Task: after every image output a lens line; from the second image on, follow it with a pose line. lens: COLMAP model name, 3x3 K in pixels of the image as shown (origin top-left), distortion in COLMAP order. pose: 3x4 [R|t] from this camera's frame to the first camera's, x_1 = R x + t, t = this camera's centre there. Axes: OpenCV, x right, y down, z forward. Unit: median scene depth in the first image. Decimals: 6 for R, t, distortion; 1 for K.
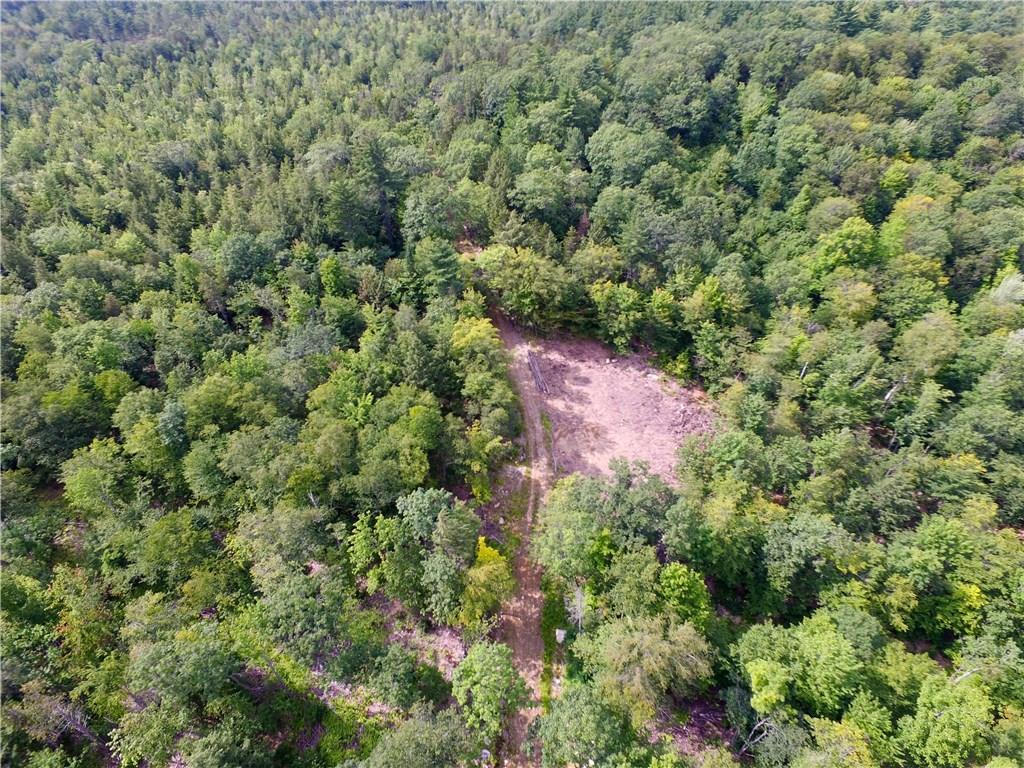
lens RADIAL K [[595.6, 0, 511.1], [0, 595.6, 391.0], [0, 0, 1]] dist [-0.009003, 0.013988]
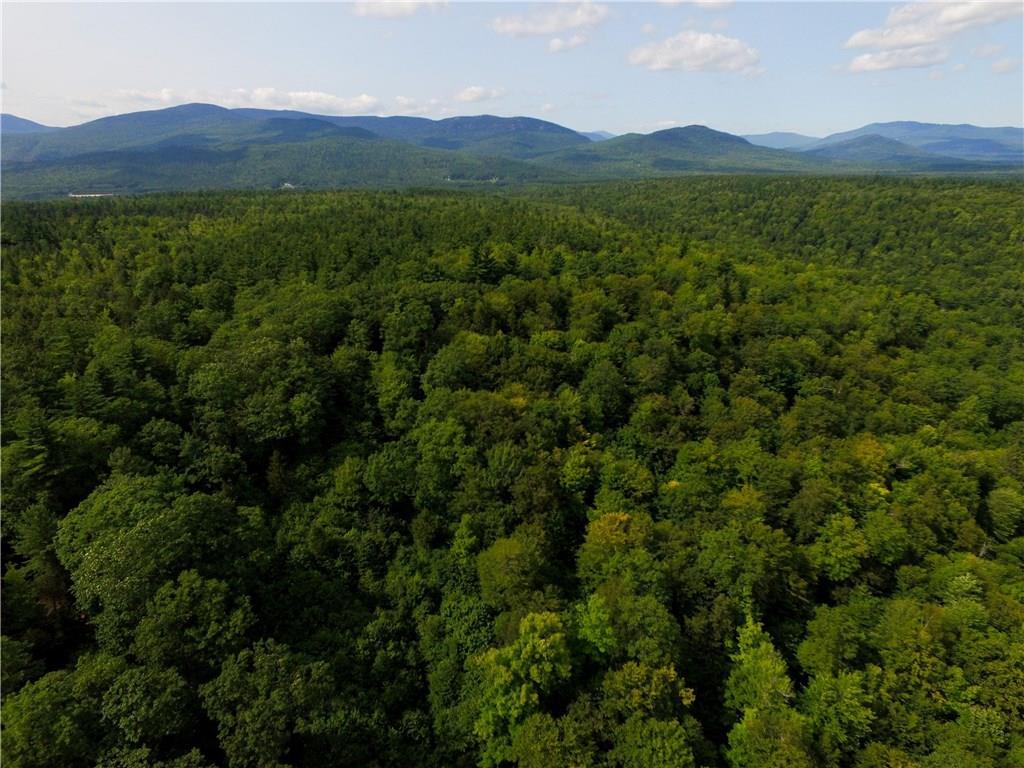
lens RADIAL K [[599.5, 0, 516.1], [0, 599.5, 378.2], [0, 0, 1]] dist [-0.005039, 0.010884]
pose [[0.900776, -0.122284, 0.416712, 0.241547], [0.248249, 0.932299, -0.263041, -0.251860], [-0.356334, 0.340390, 0.870150, 0.287104]]
